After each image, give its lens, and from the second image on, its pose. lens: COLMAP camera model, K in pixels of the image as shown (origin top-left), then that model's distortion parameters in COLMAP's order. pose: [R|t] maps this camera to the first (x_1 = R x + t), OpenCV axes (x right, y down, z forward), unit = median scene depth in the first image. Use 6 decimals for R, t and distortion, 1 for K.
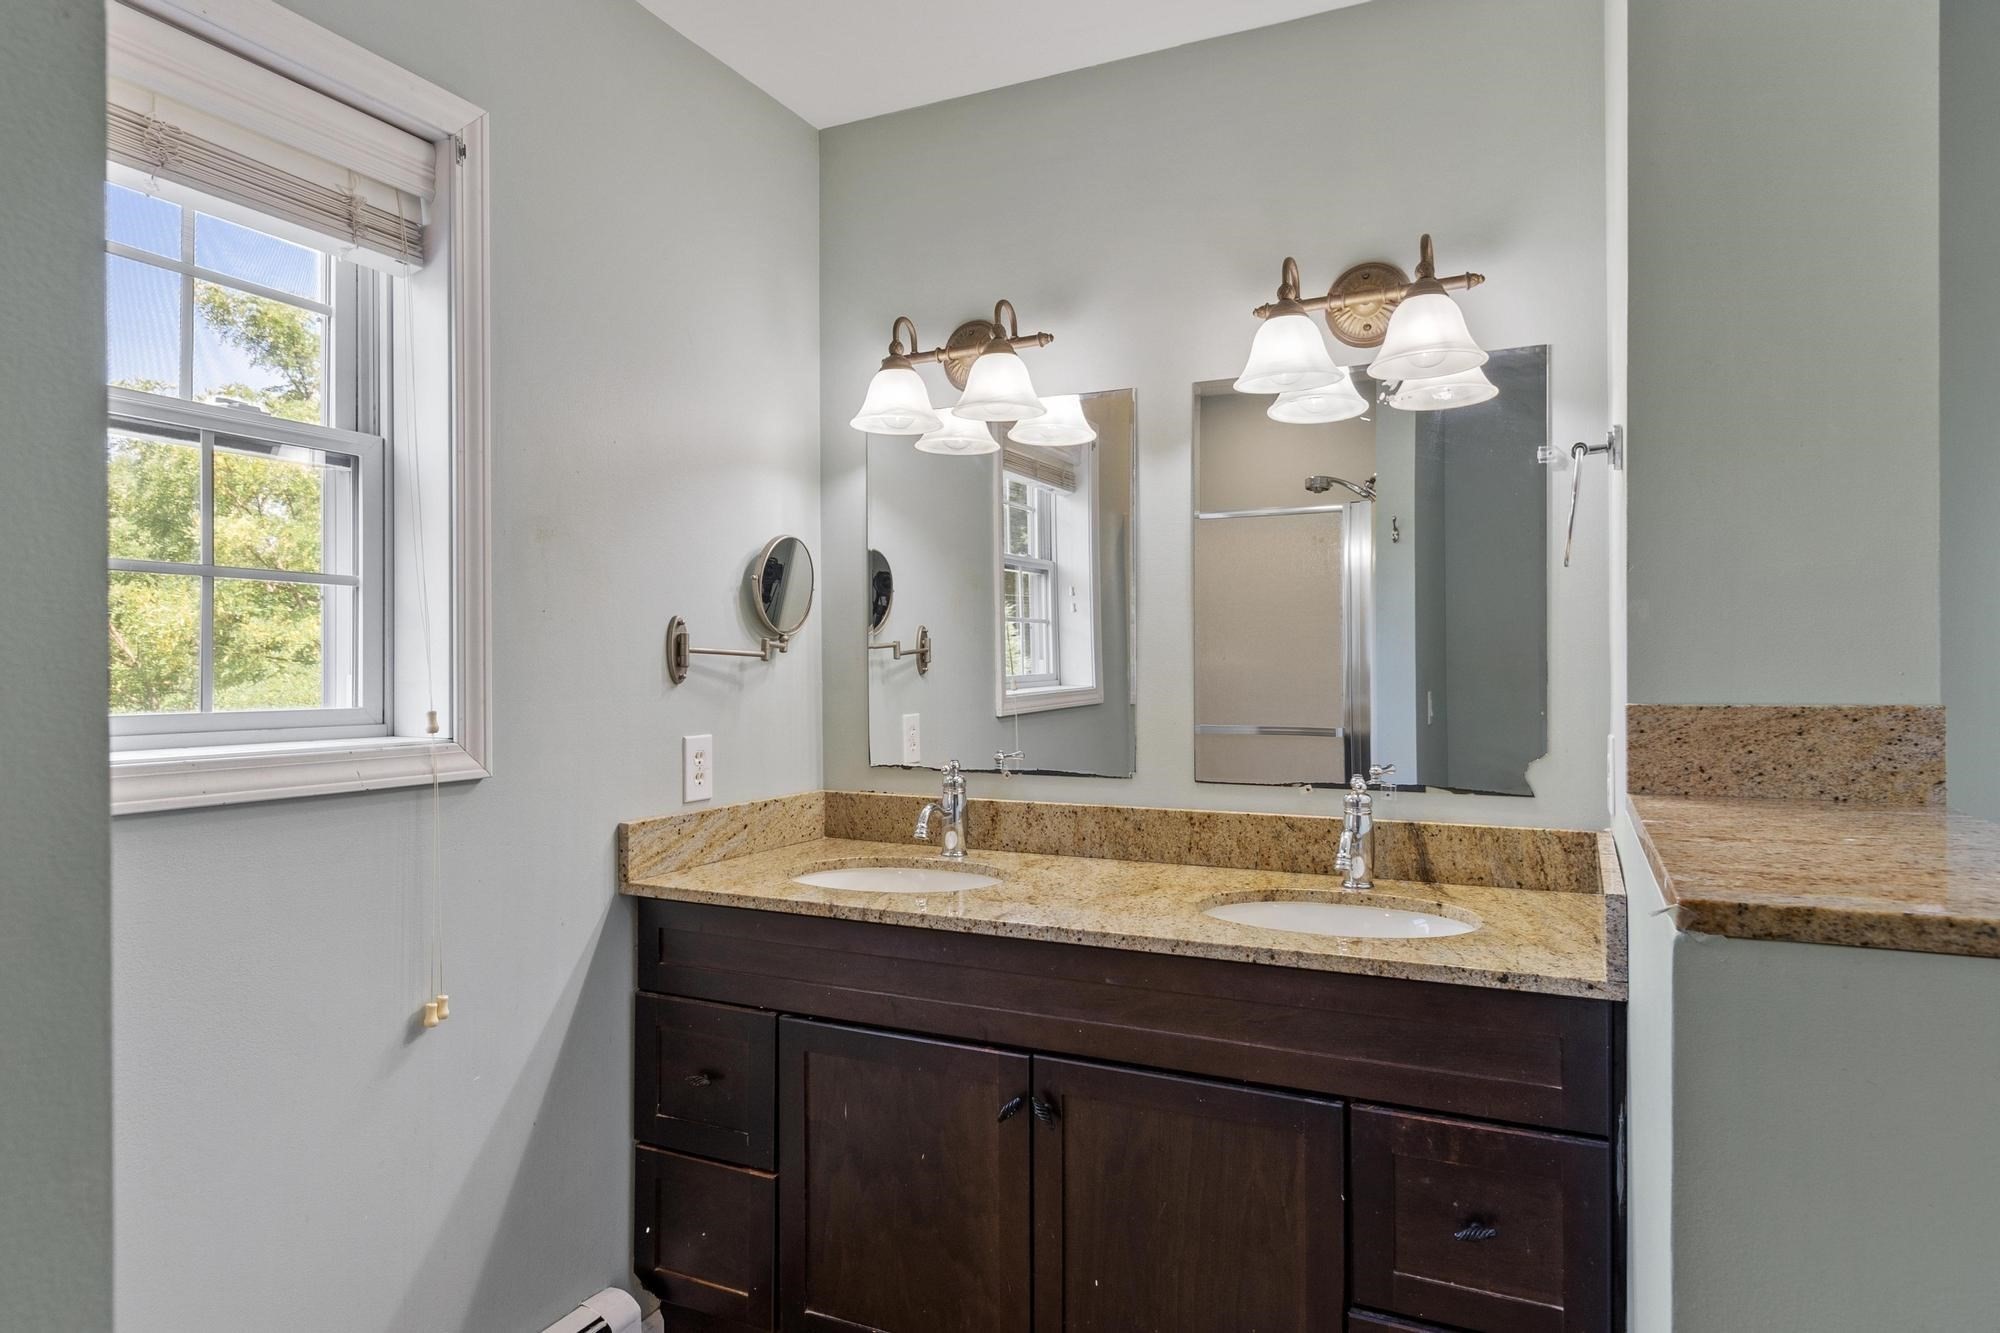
lens RADIAL K [[1159.7, 0, 993.7], [0, 1159.7, 667.4], [0, 0, 1]] dist [-0.001174, -0.001225]
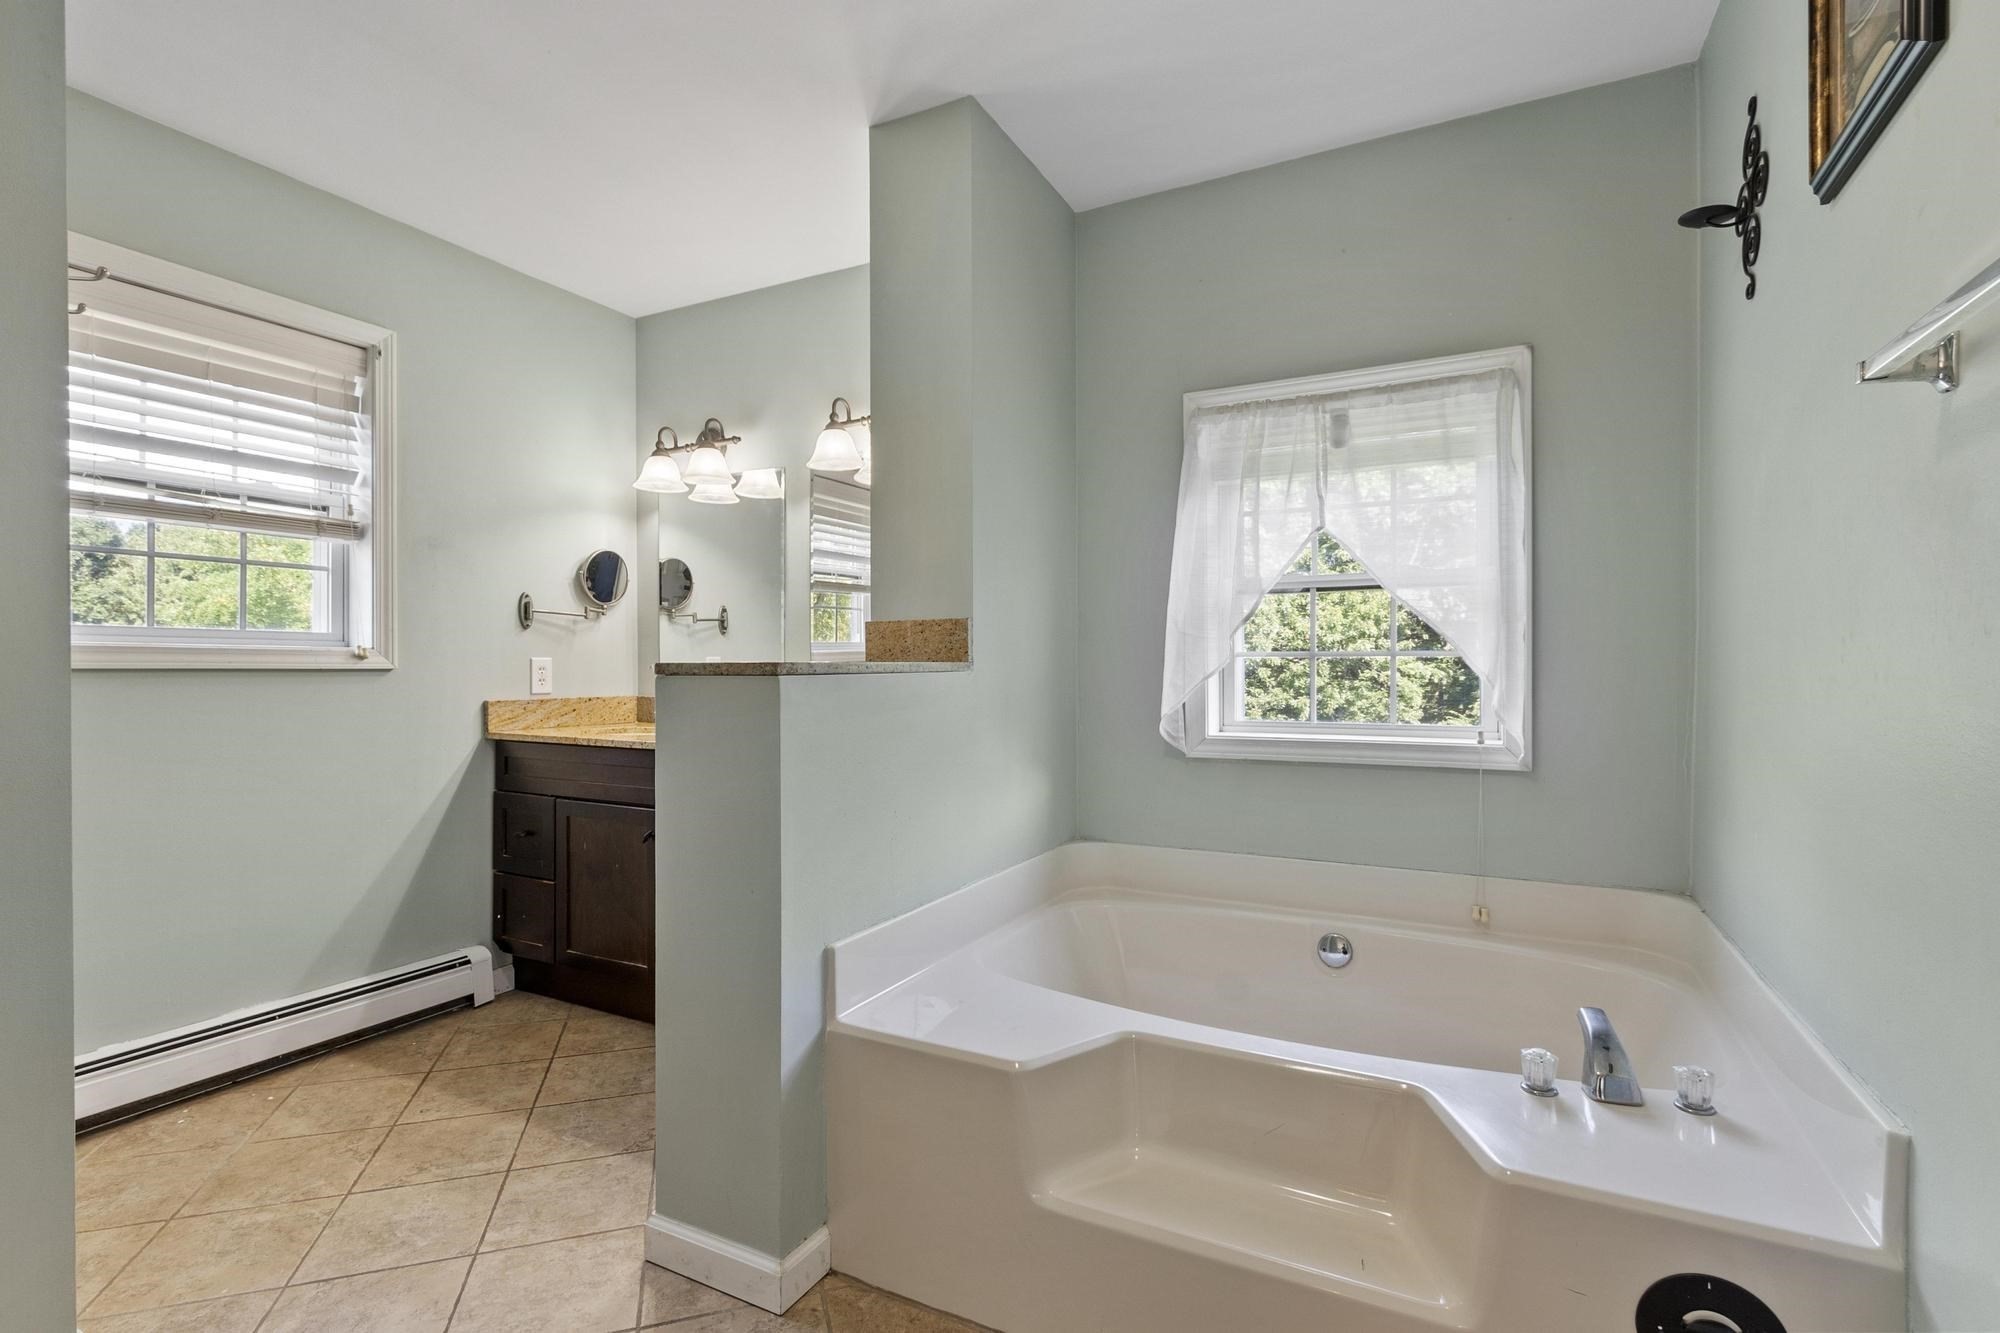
lens RADIAL K [[945.1, 0, 995.8], [0, 945.1, 667.8], [0, 0, 1]] dist [0.022284, 0.000831]
pose [[0.999880, 0.001744, -0.015413, 0.495388], [-0.001669, 0.999987, 0.004892, 0.067135], [0.015421, -0.004866, 0.999869, -0.497653]]
